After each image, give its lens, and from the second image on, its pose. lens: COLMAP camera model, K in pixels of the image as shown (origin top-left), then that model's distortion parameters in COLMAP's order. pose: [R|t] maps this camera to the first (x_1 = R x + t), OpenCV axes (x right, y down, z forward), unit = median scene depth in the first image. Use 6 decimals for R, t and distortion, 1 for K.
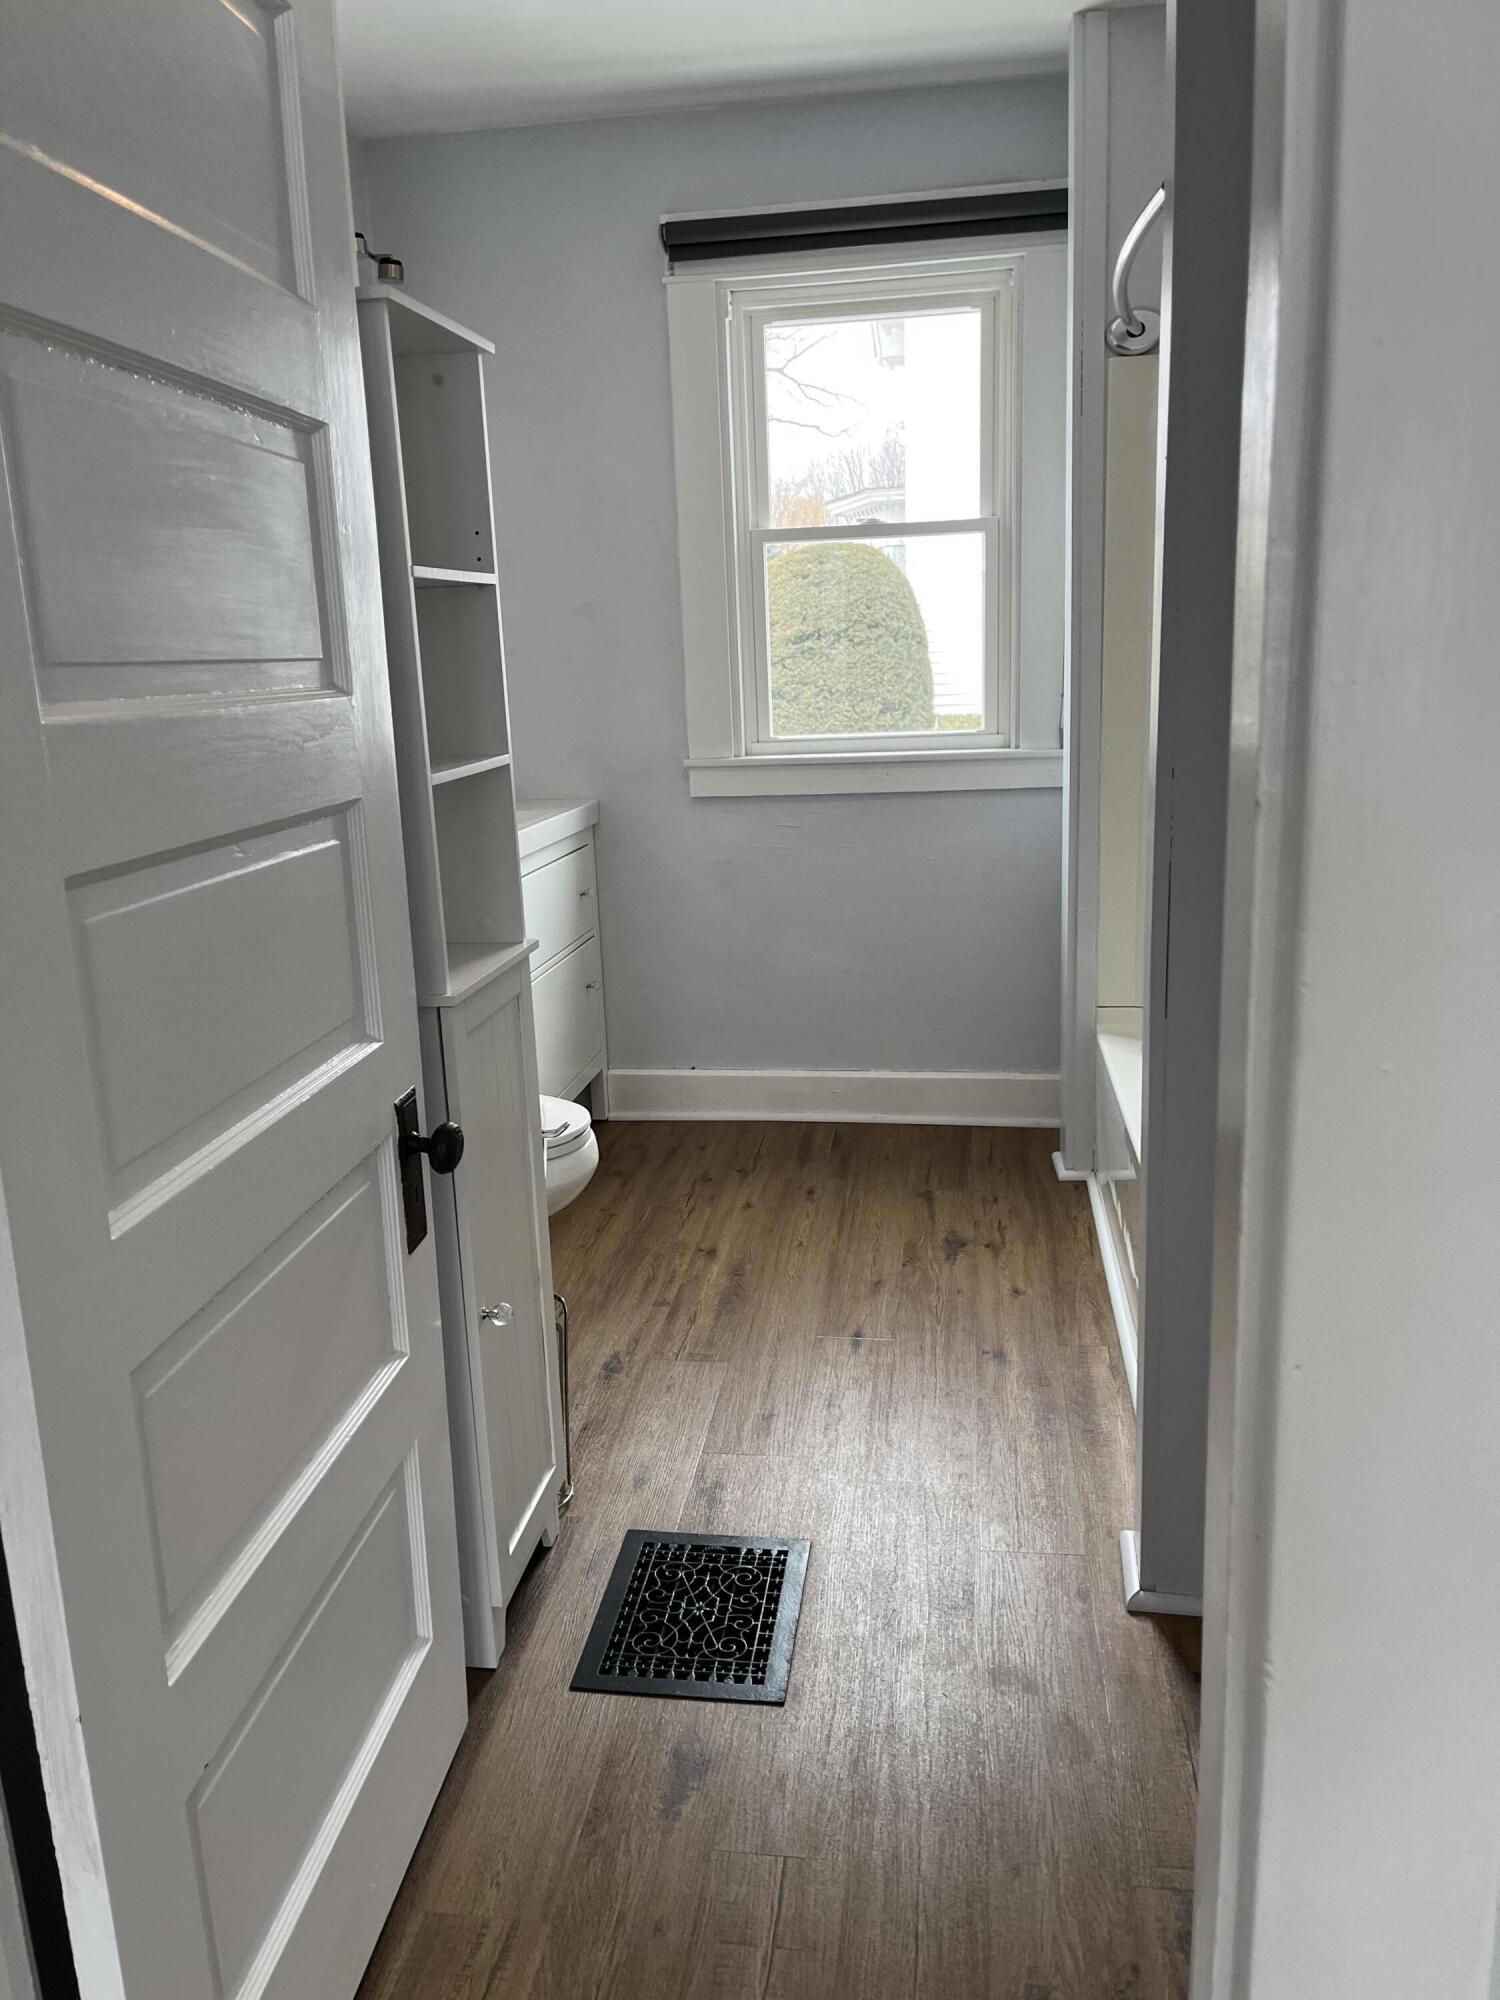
lens RADIAL K [[1504.0, 0, 751.8], [0, 1504.0, 1024.1], [0, 0, 1]] dist [0.077152, -0.104457]
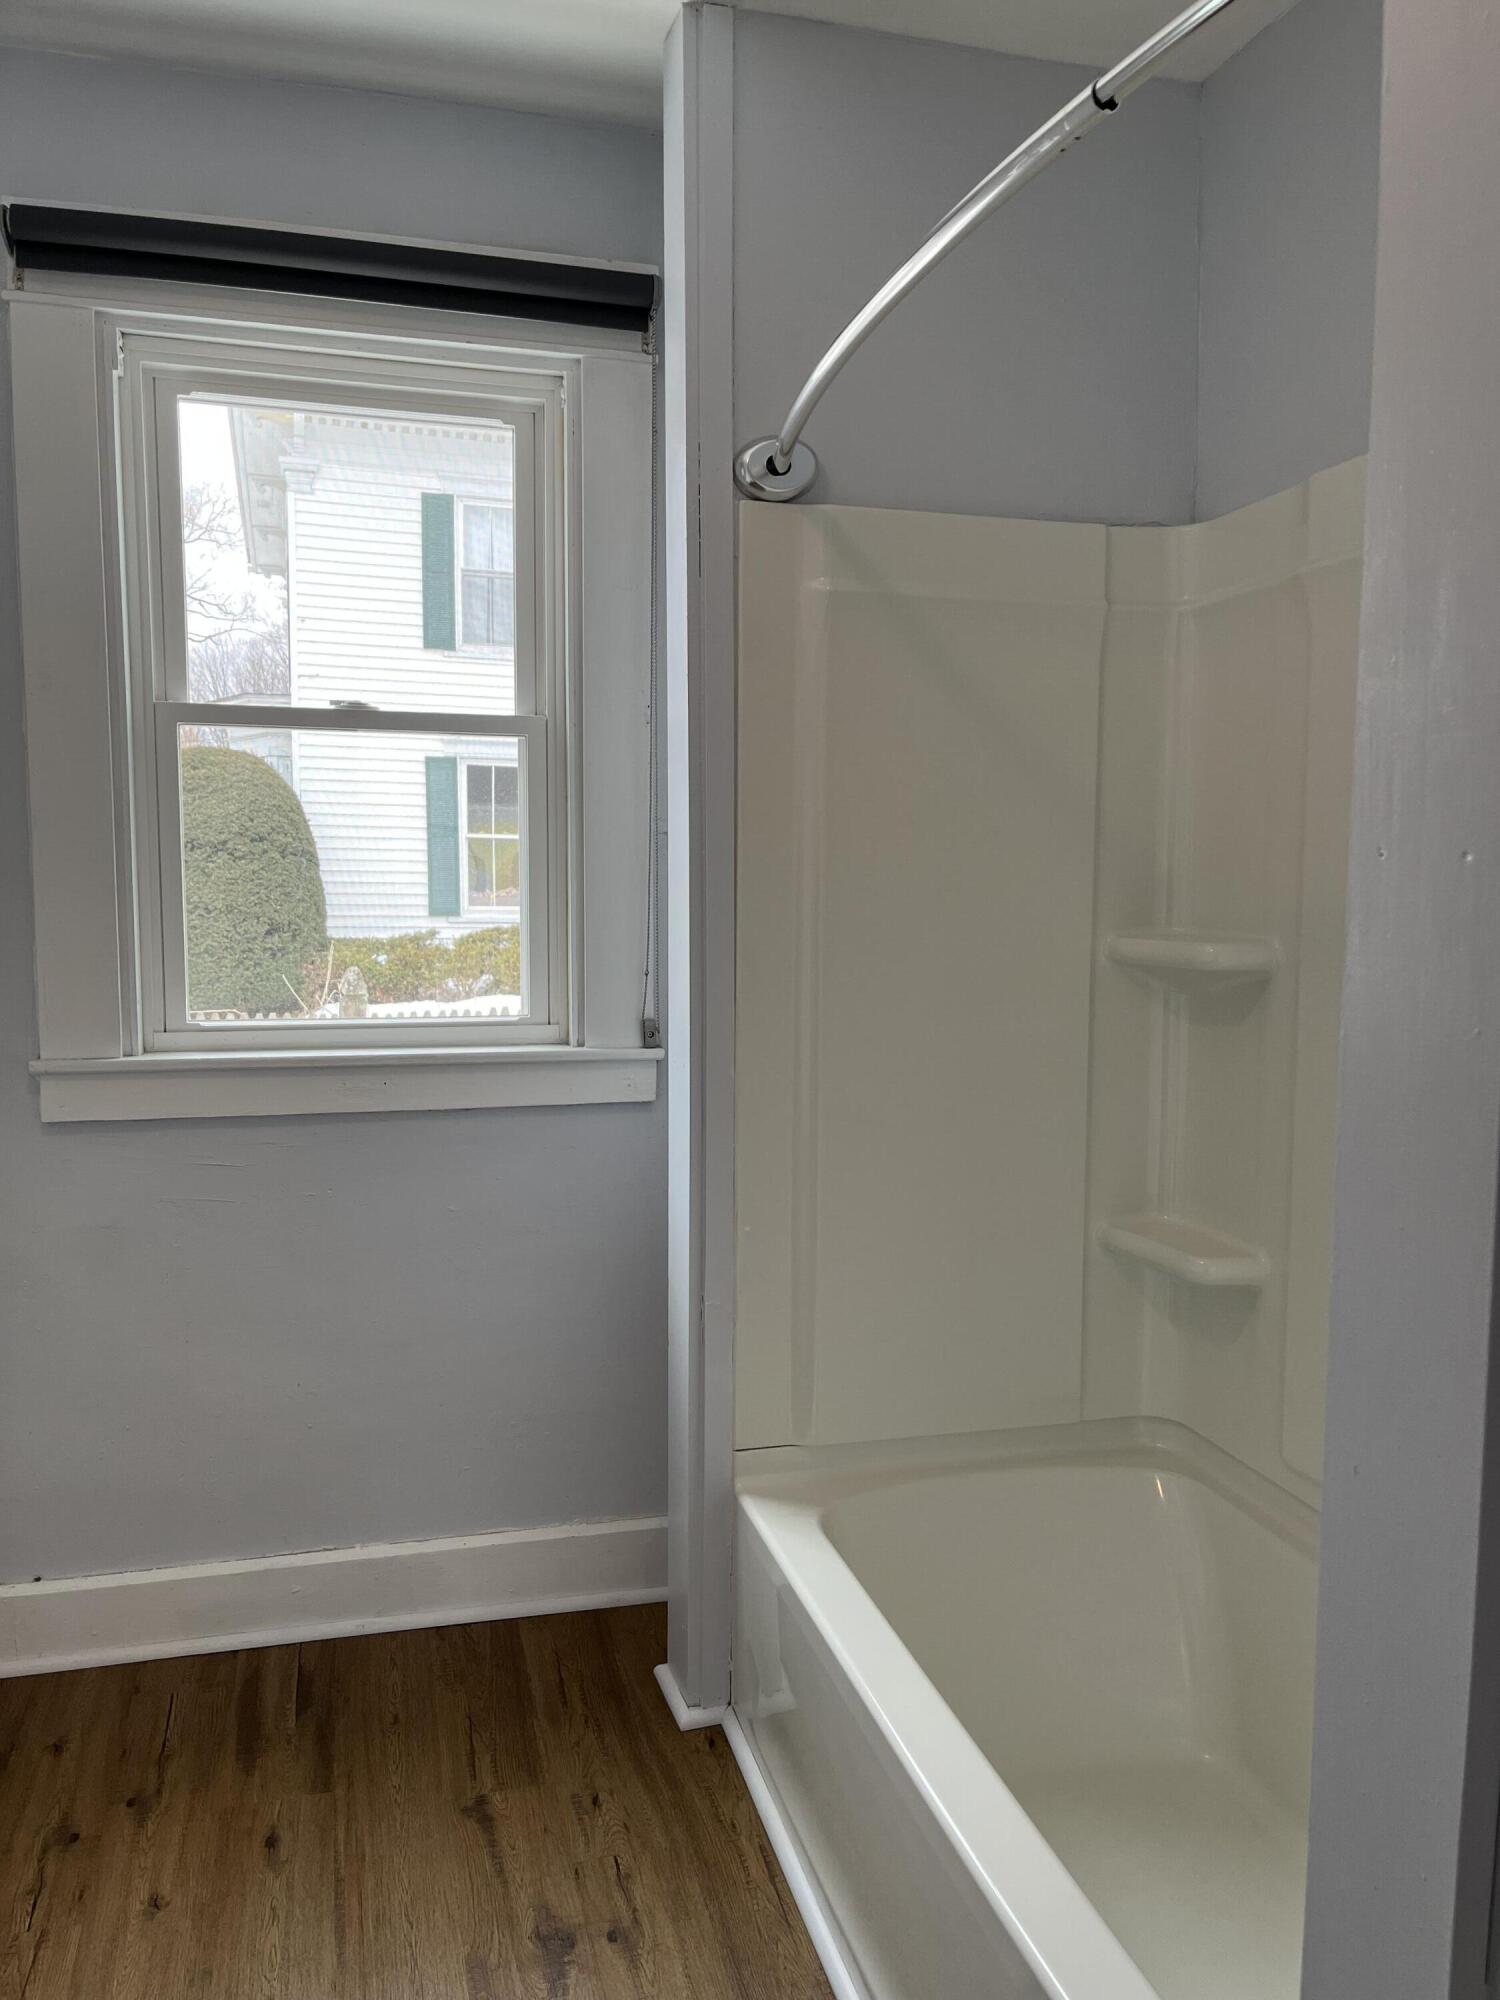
lens RADIAL K [[1504.0, 0, 751.8], [0, 1504.0, 1024.1], [0, 0, 1]] dist [0.077152, -0.104457]
pose [[0.918593, 0.005609, 0.395164, -0.021936], [0.049834, 0.990274, -0.129899, -0.102356], [-0.392050, 0.139017, 0.909380, 0.358355]]
